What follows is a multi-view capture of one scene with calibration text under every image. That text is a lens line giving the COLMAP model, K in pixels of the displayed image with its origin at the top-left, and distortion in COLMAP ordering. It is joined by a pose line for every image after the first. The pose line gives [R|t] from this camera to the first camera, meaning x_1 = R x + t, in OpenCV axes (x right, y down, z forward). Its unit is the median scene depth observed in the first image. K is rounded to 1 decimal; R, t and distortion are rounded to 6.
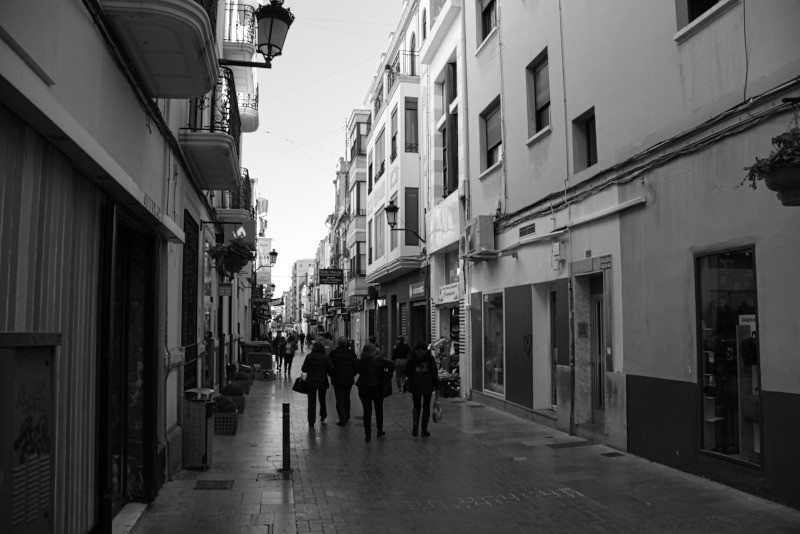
lens RADIAL K [[624.9, 0, 398.3], [0, 624.9, 271.0], [0, 0, 1]] dist [-0.208518, 0.171598]
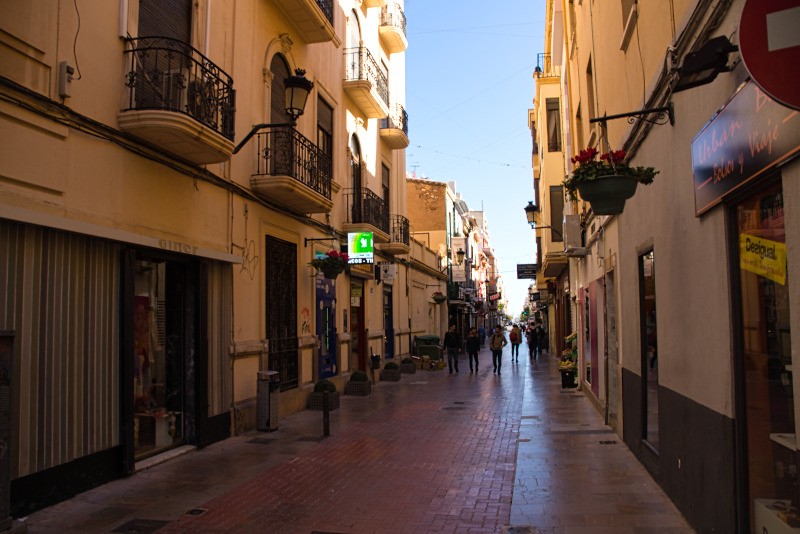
lens RADIAL K [[624.9, 0, 398.3], [0, 624.9, 271.0], [0, 0, 1]] dist [-0.208518, 0.171598]
pose [[0.918272, -0.038056, -0.394116, 0.458307], [0.042603, 0.999088, 0.002792, -0.016318], [0.393651, -0.019354, 0.919056, -0.118954]]
